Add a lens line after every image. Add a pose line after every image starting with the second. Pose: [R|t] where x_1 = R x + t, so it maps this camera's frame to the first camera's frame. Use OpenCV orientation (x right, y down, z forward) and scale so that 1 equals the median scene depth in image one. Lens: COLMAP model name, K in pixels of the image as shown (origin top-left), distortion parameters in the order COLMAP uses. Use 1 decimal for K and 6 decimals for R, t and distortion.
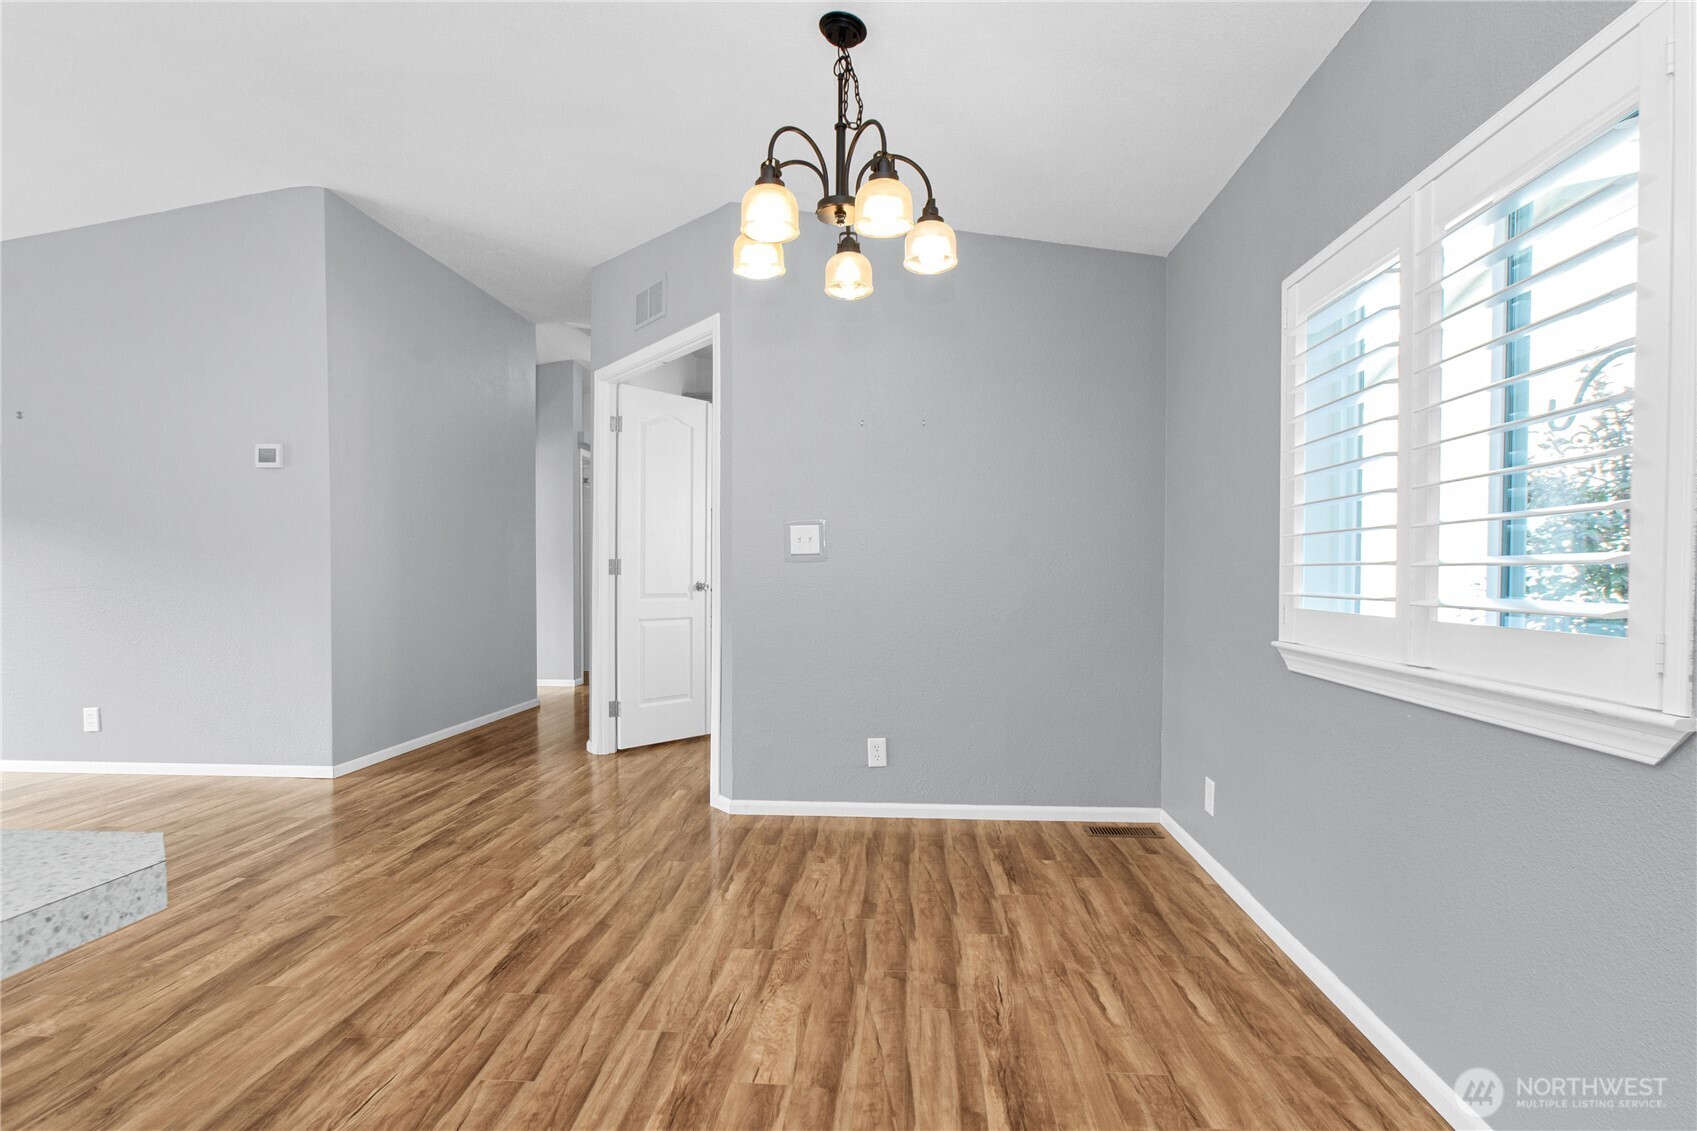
lens RADIAL K [[801.8, 0, 853.1], [0, 801.8, 595.5], [0, 0, 1]] dist [-0.003518, 0.000499]
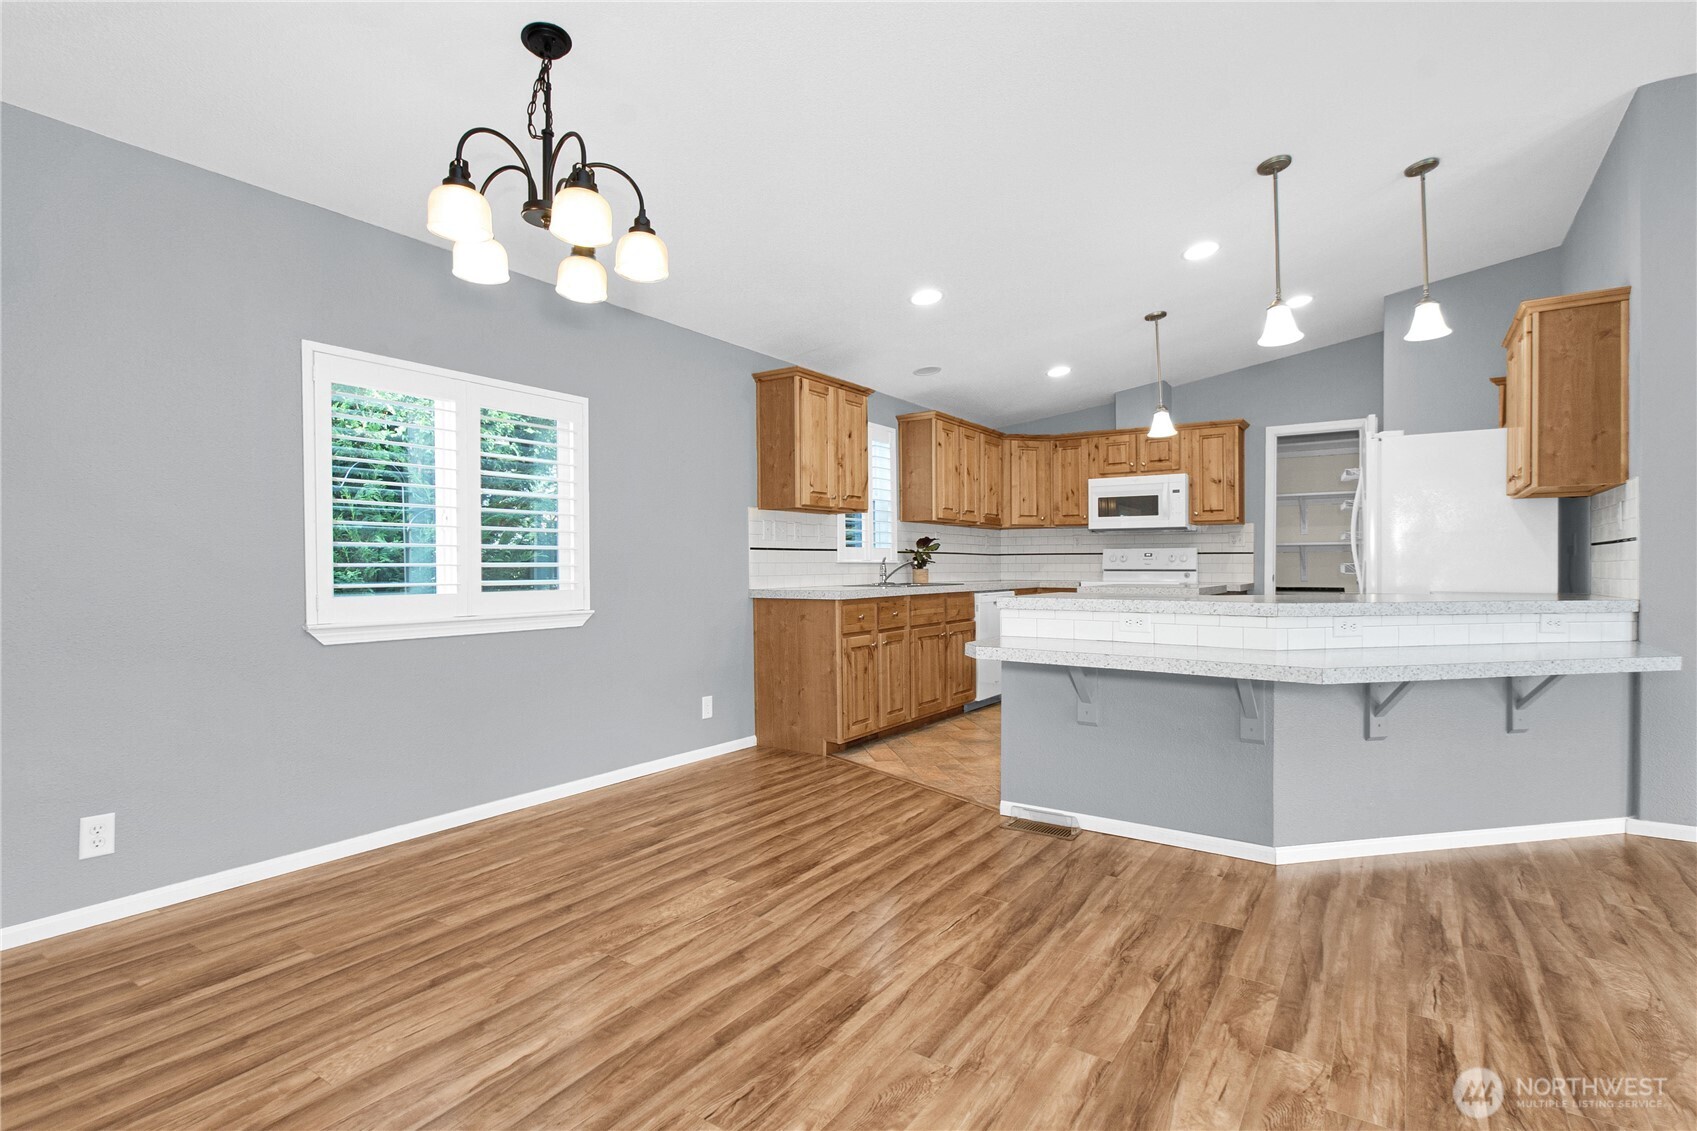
lens RADIAL K [[803.7, 0, 870.1], [0, 803.7, 579.4], [0, 0, 1]] dist [-0.000287, 0.000302]
pose [[-0.874015, -0.007207, 0.485845, -0.877045], [0.014434, 0.999064, 0.040787, -0.053359], [-0.485684, 0.042662, -0.873093, 1.728529]]
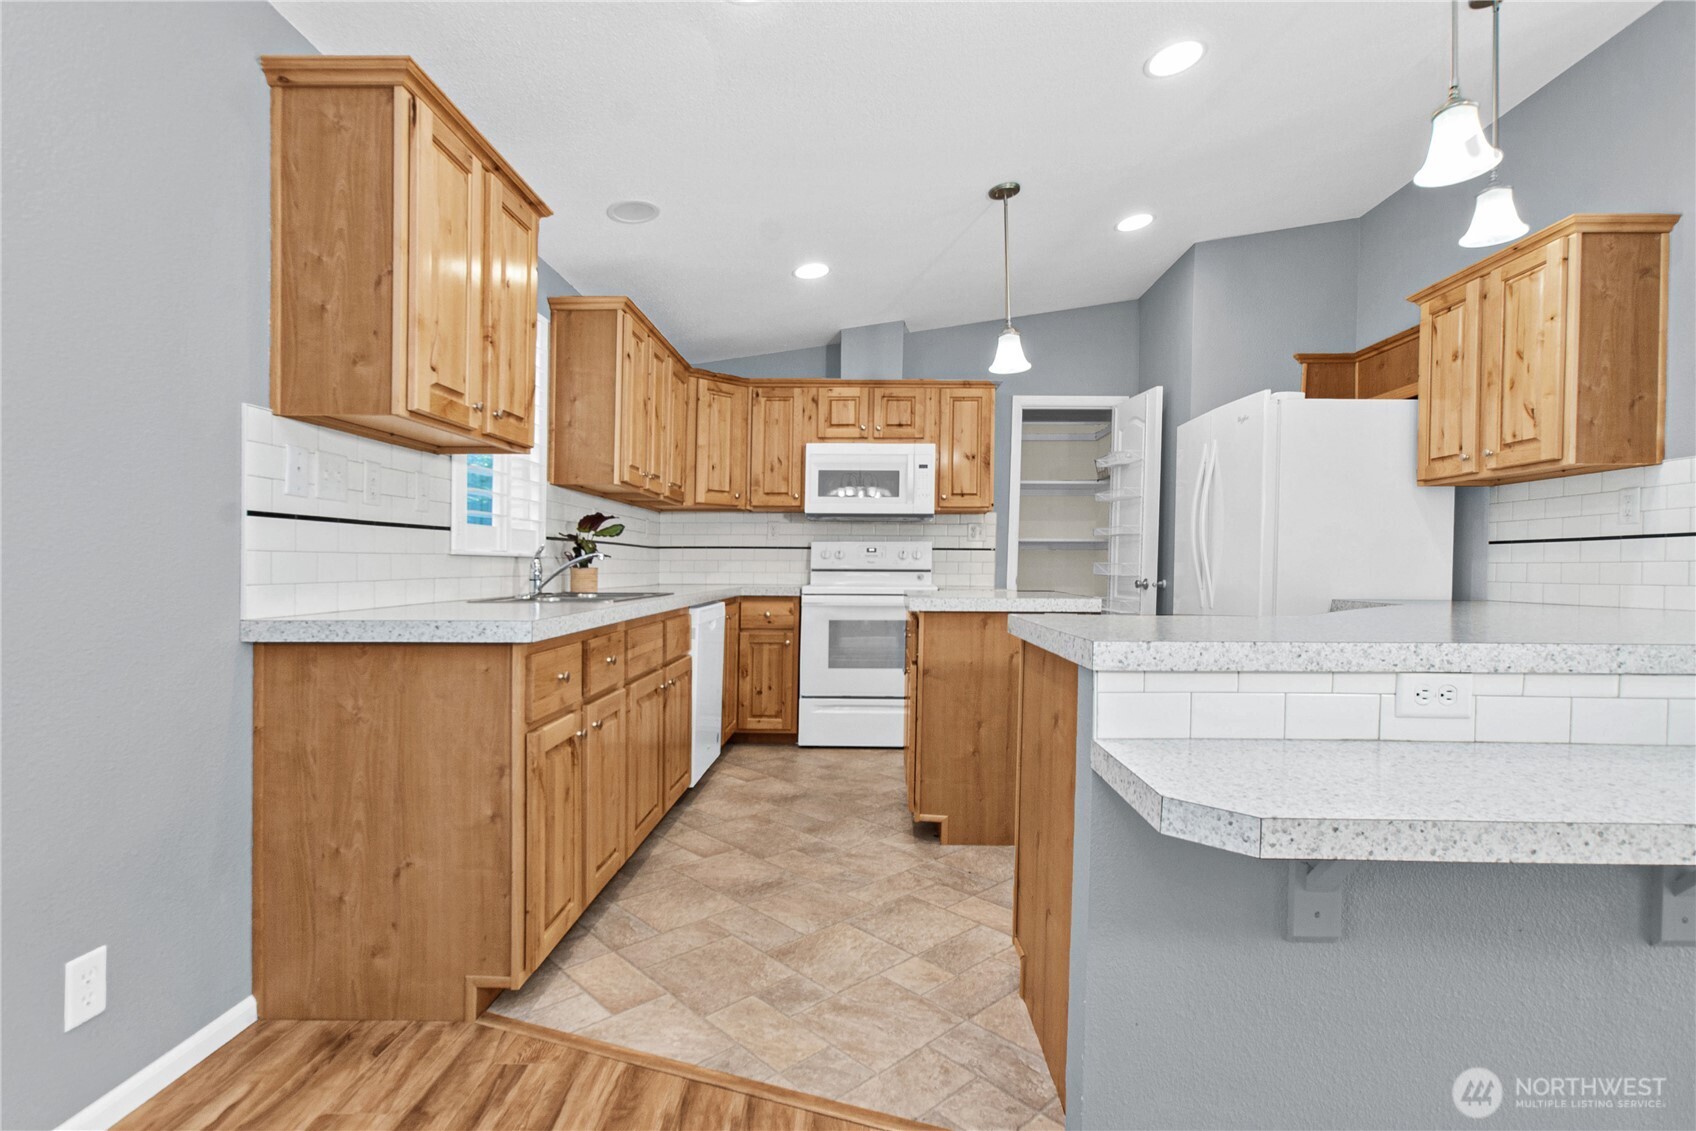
lens RADIAL K [[803.1, 0, 848.0], [0, 803.1, 558.5], [0, 0, 1]] dist [0.000622, 0.000948]
pose [[-0.998625, -0.005586, -0.052120, -0.125866], [-0.006608, 0.999789, 0.019460, -0.026890], [0.052000, 0.019778, -0.998451, 0.859626]]
